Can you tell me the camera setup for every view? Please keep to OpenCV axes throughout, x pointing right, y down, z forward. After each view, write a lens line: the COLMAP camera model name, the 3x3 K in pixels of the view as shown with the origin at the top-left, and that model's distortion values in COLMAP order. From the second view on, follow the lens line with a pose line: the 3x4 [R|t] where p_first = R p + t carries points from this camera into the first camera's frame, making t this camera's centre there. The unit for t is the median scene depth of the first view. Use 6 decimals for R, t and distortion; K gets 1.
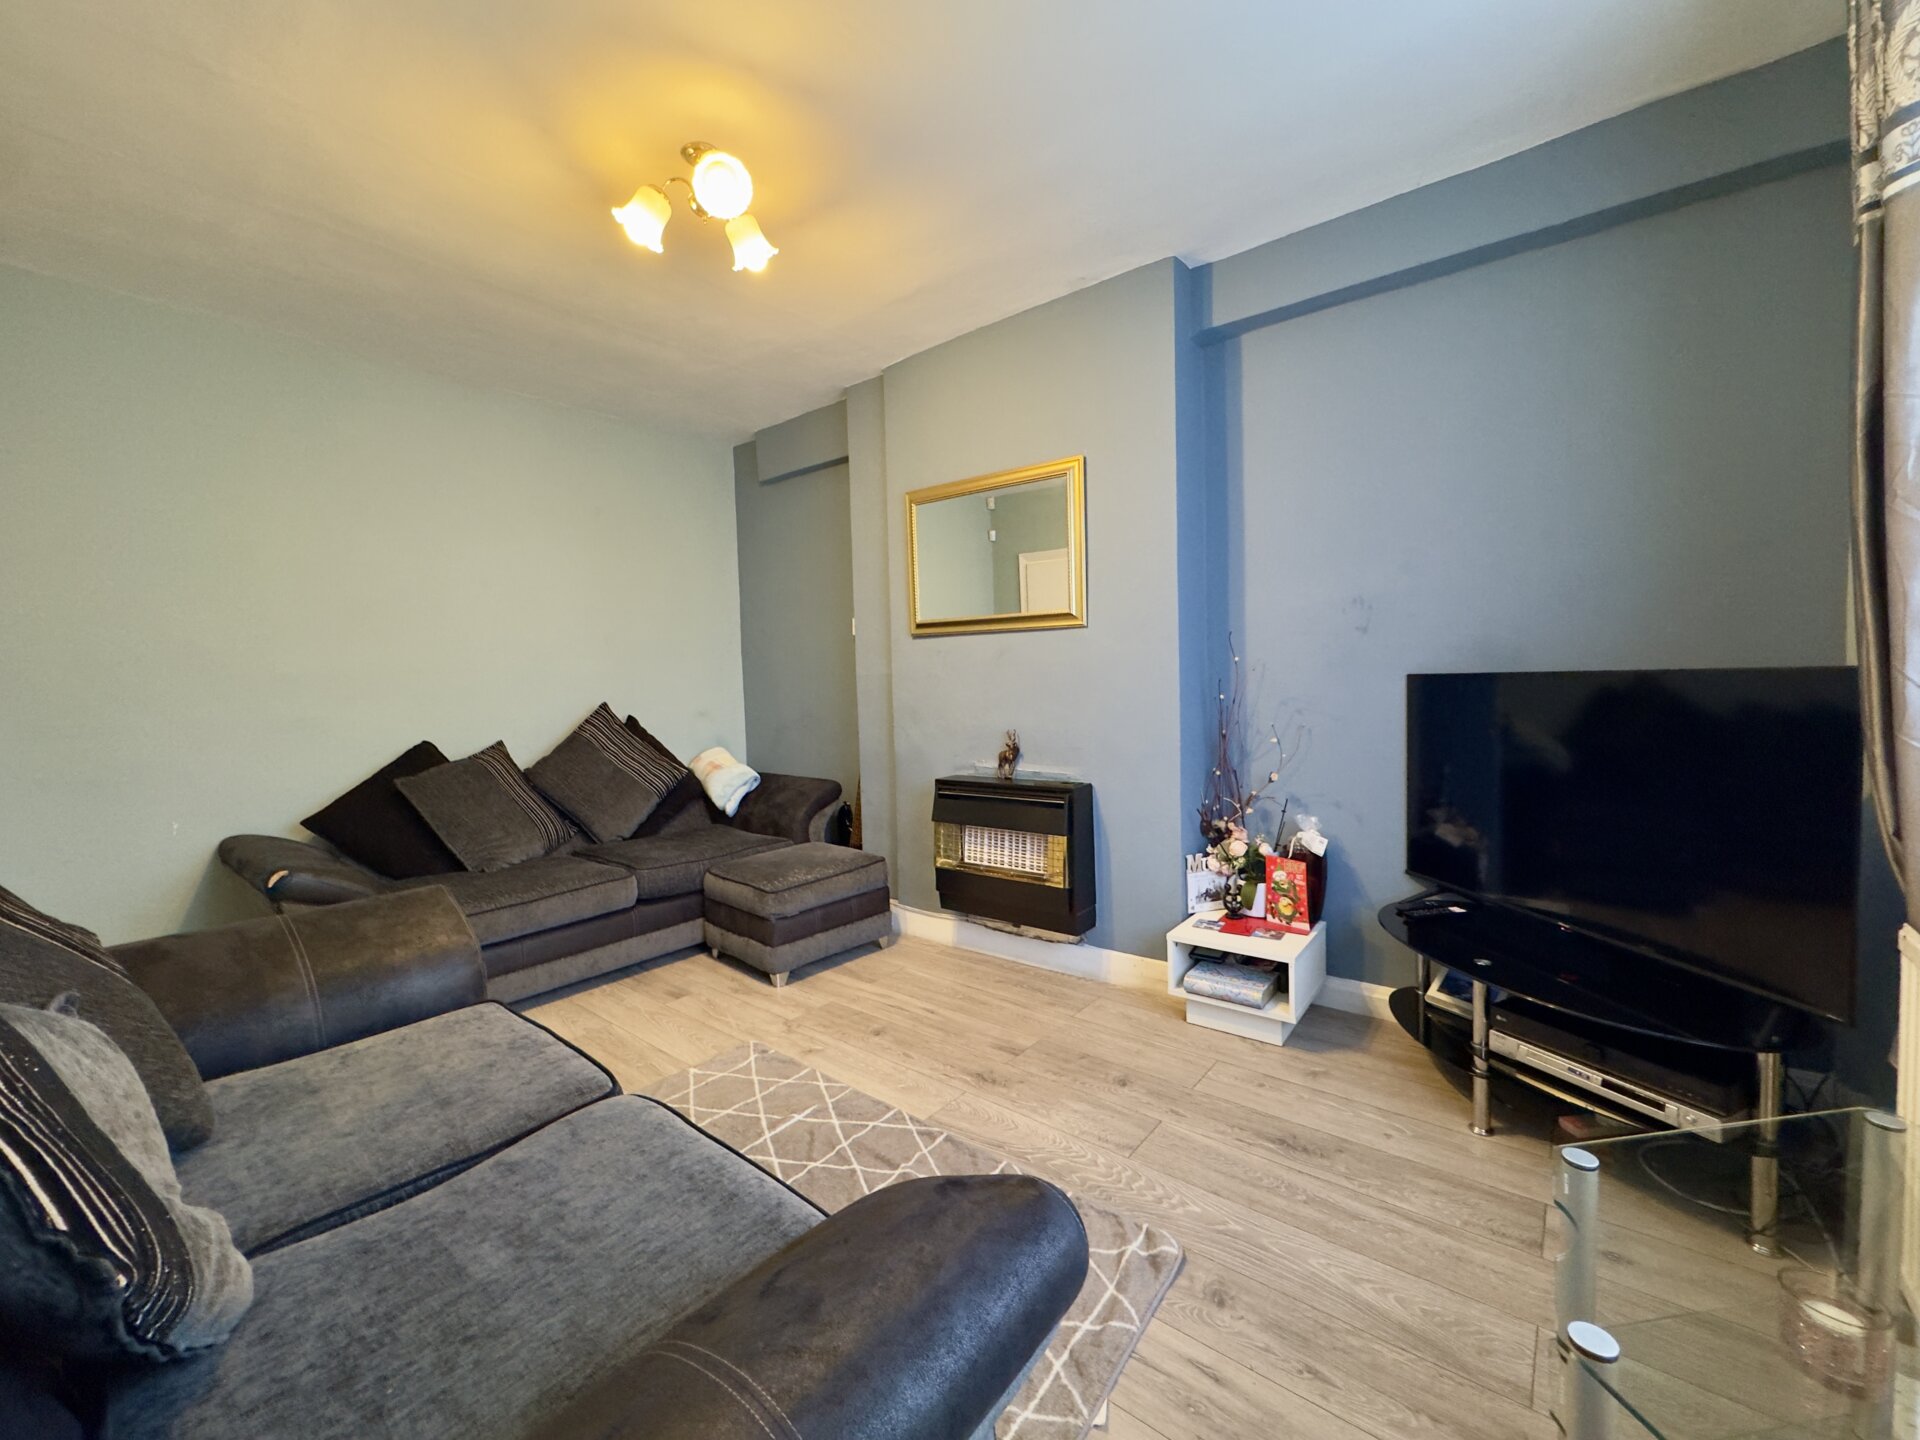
lens RADIAL K [[766.4, 0, 957.3], [0, 766.4, 716.4], [0, 0, 1]] dist [-0.000613, 0.000174]
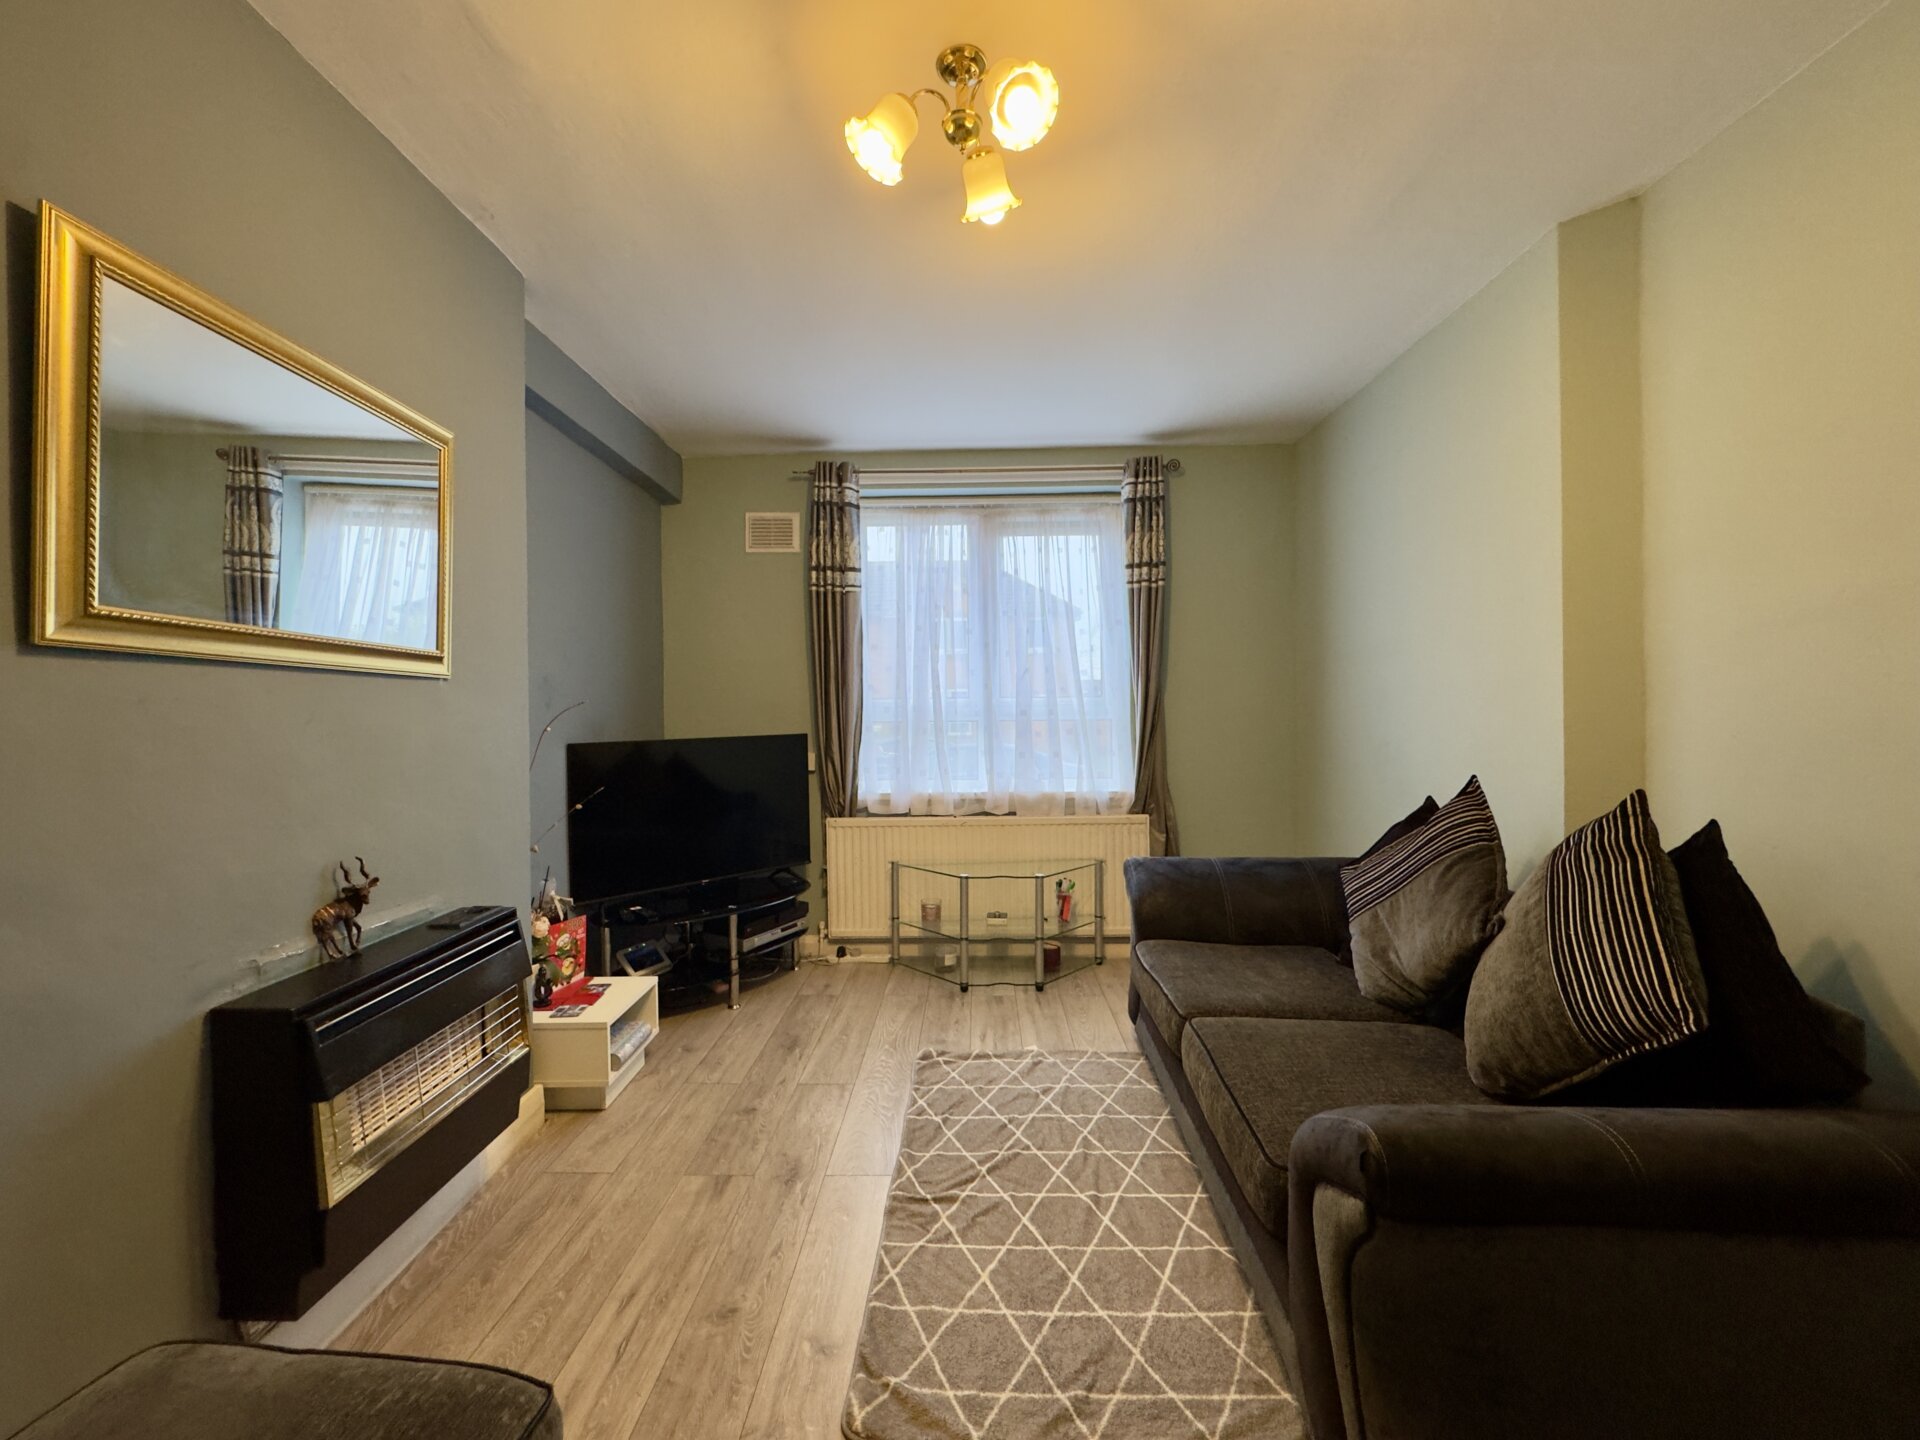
lens RADIAL K [[766.4, 0, 957.3], [0, 766.4, 716.4], [0, 0, 1]] dist [-0.000613, 0.000174]
pose [[-0.616768, 0.029037, 0.786610, -0.738500], [0.069056, 0.997462, 0.017325, -0.074608], [-0.784110, 0.065005, -0.617208, 1.224132]]
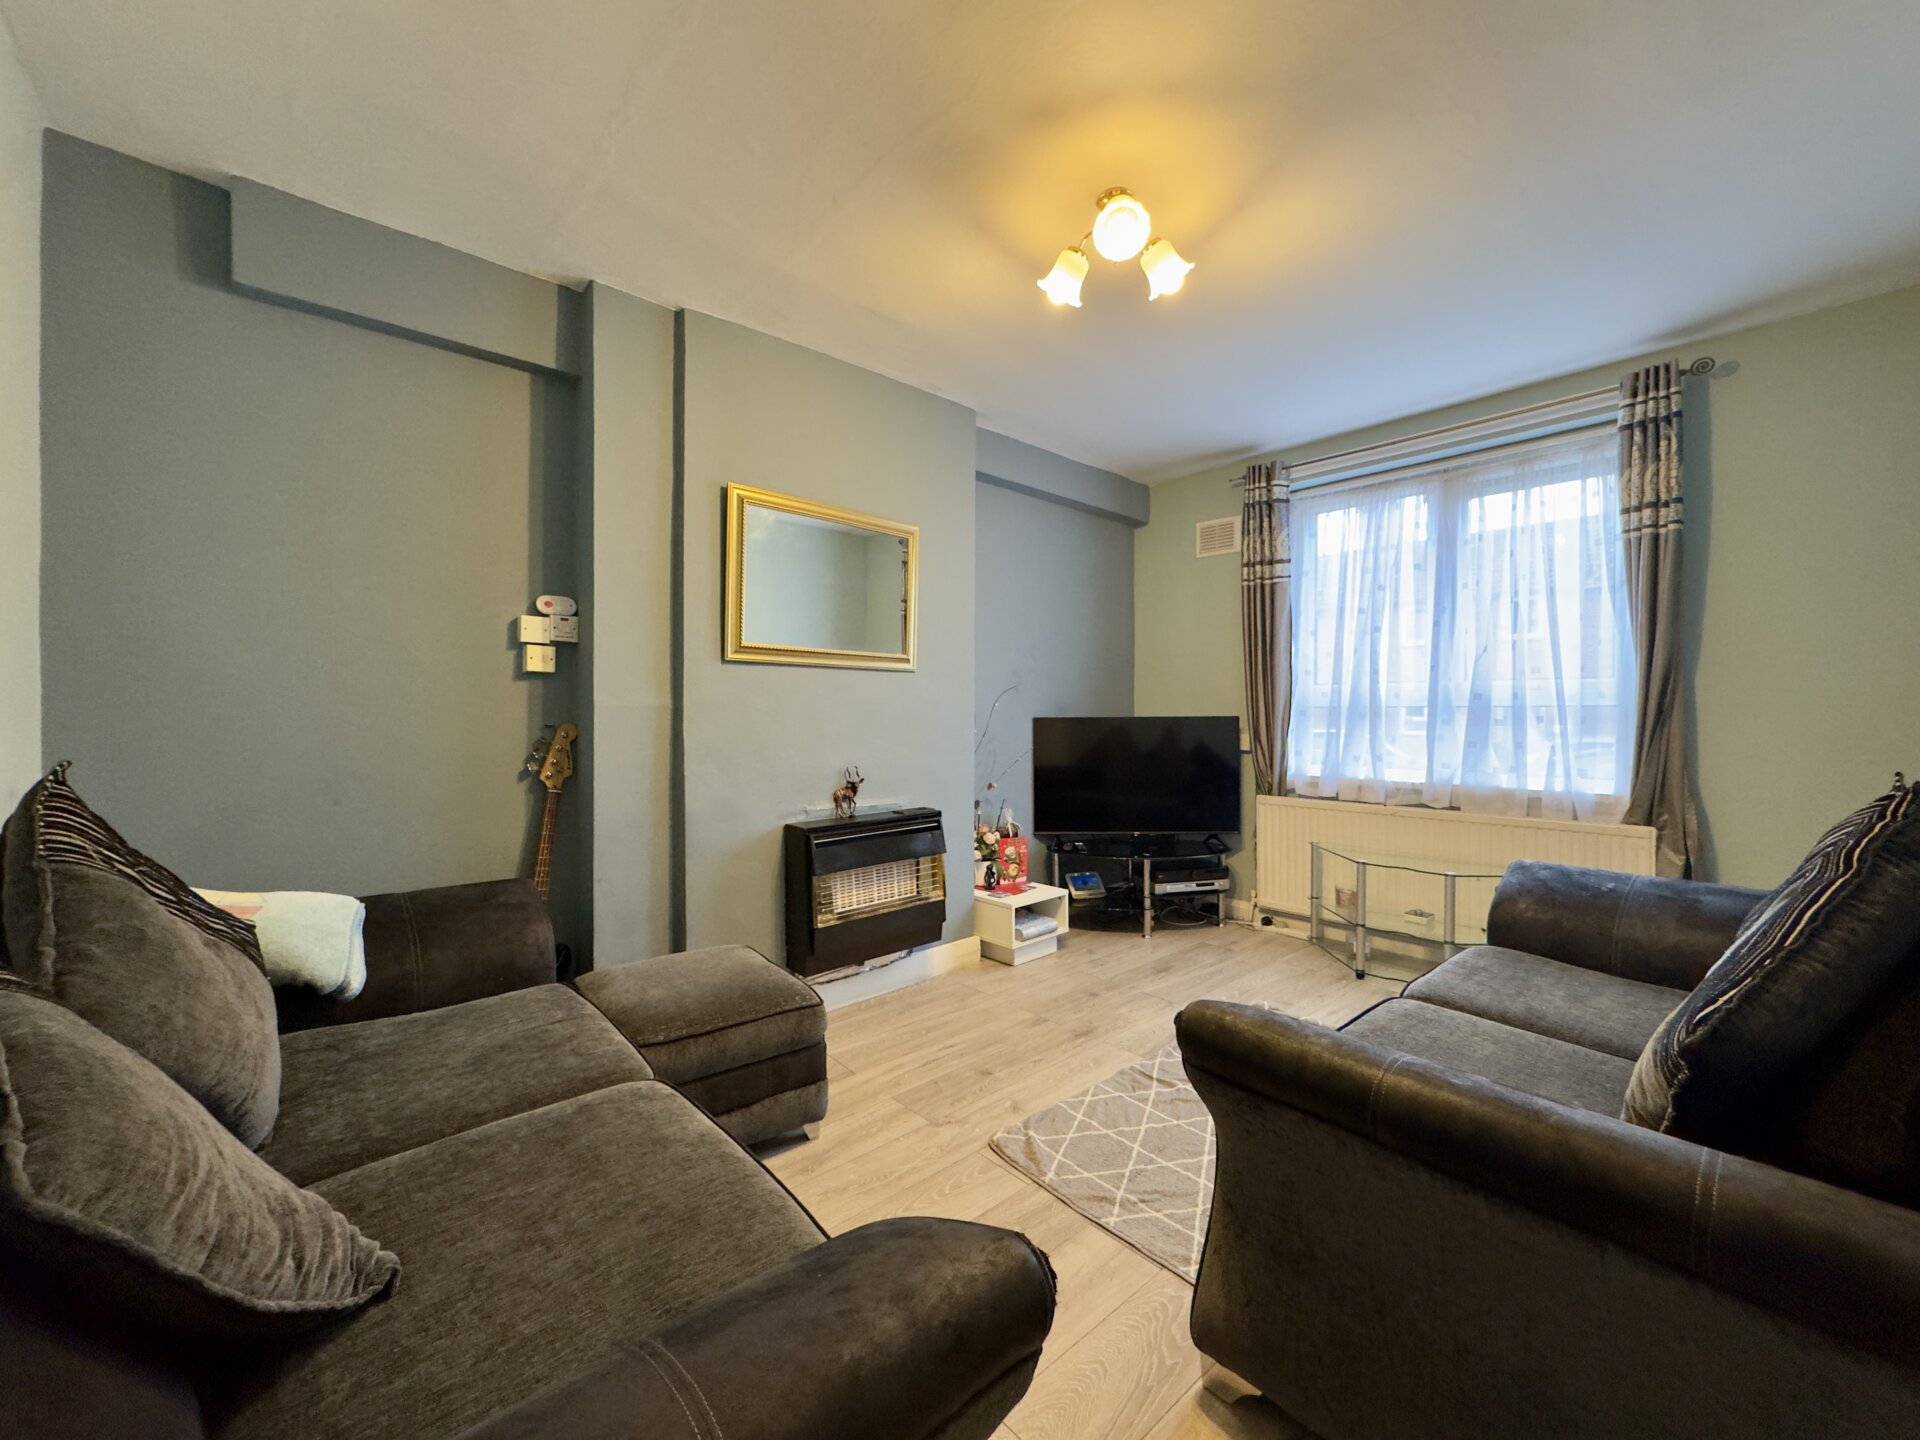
lens RADIAL K [[766.4, 0, 957.3], [0, 766.4, 716.4], [0, 0, 1]] dist [-0.000613, 0.000174]
pose [[0.156627, 0.021113, 0.987432, -1.101049], [0.047551, 0.998451, -0.028892, -0.015873], [-0.986512, 0.051479, 0.155381, 0.871629]]
